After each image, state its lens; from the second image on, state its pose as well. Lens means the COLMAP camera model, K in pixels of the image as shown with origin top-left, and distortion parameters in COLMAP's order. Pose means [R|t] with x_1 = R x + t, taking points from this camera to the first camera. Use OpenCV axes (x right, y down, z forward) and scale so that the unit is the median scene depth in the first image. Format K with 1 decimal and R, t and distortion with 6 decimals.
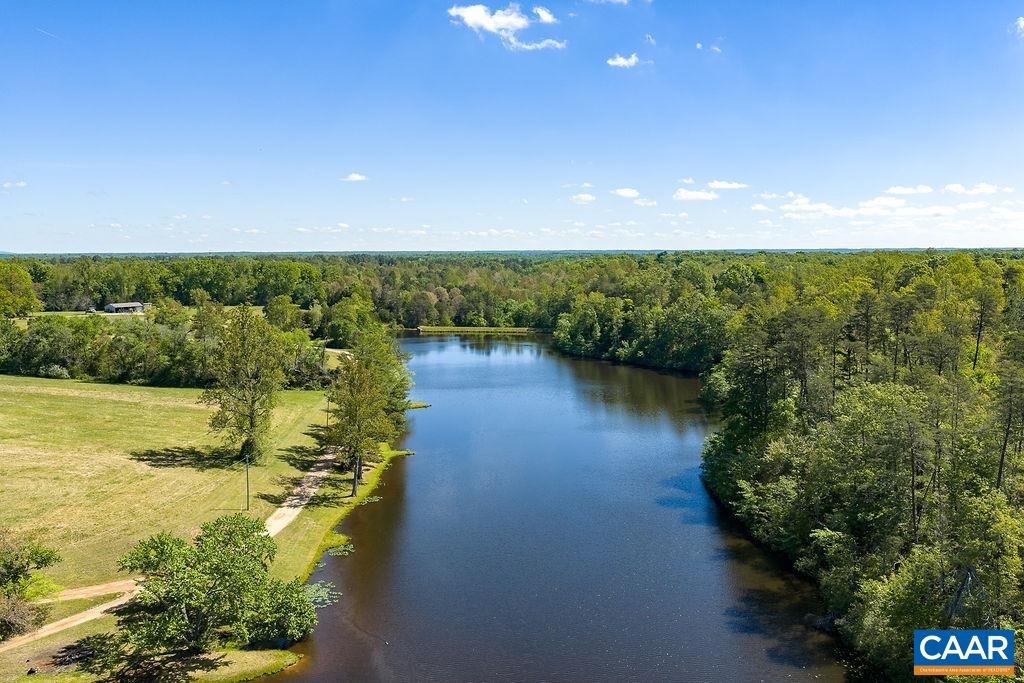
lens RADIAL K [[856.4, 0, 509.7], [0, 856.4, 343.8], [0, 0, 1]] dist [0.023221, -0.036584]
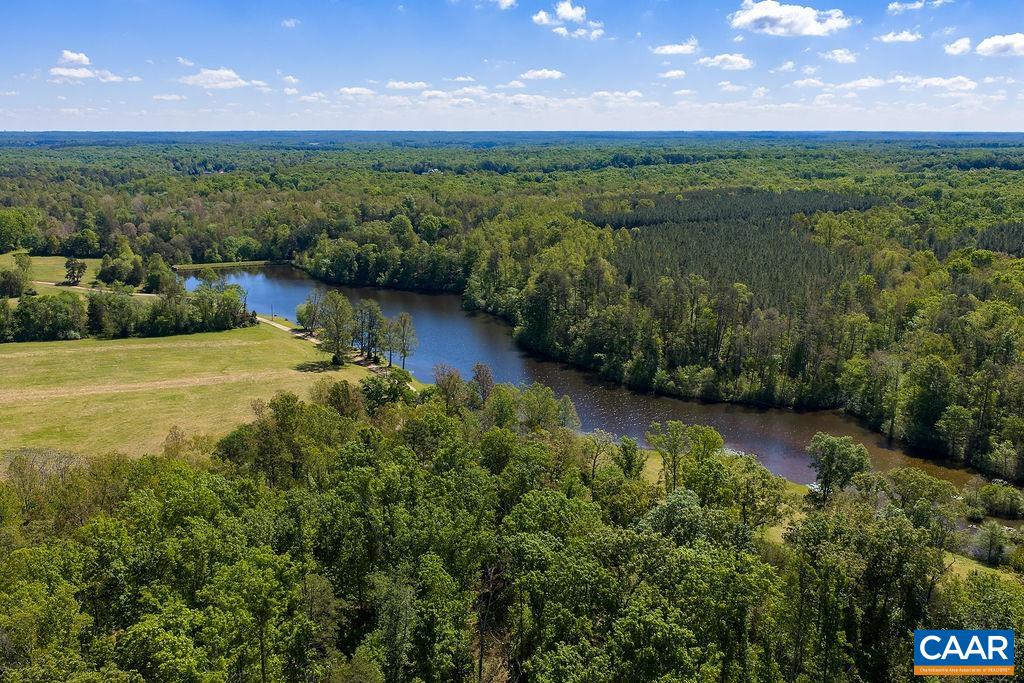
lens RADIAL K [[856.4, 0, 509.7], [0, 856.4, 343.8], [0, 0, 1]] dist [0.023221, -0.036584]
pose [[0.851258, -0.125582, 0.509498, -0.484560], [0.055840, 0.987107, 0.150006, -0.097888], [-0.521767, -0.099243, 0.847296, -0.466370]]
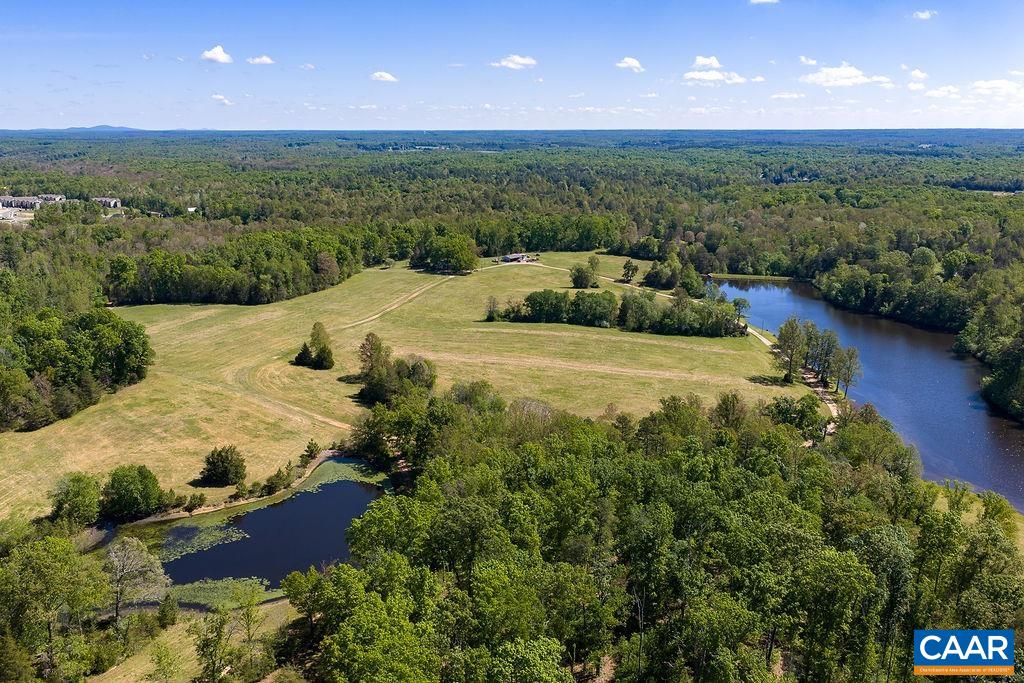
lens RADIAL K [[856.4, 0, 509.7], [0, 856.4, 343.8], [0, 0, 1]] dist [0.023221, -0.036584]
pose [[0.993306, 0.031703, -0.111073, -0.396381], [-0.015911, 0.989985, 0.140276, -0.145436], [0.114408, -0.137570, 0.983862, -0.708255]]
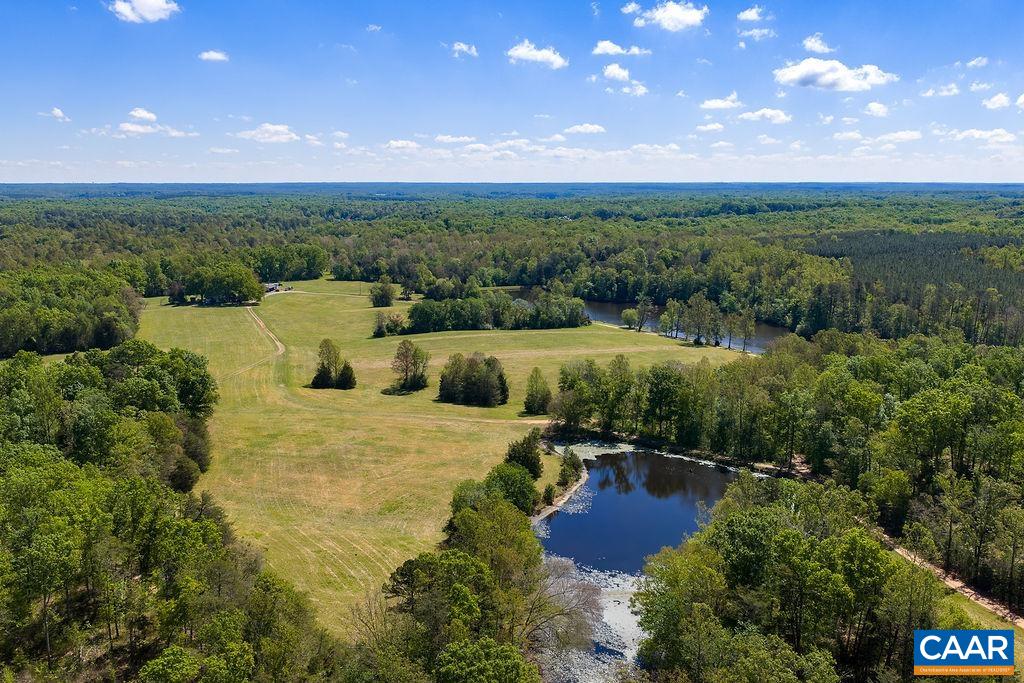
lens RADIAL K [[856.4, 0, 509.7], [0, 856.4, 343.8], [0, 0, 1]] dist [0.023221, -0.036584]
pose [[0.871584, -0.090076, 0.481900, -1.100833], [0.052602, 0.994484, 0.090749, -0.081137], [-0.487416, -0.053747, 0.871514, -0.587730]]
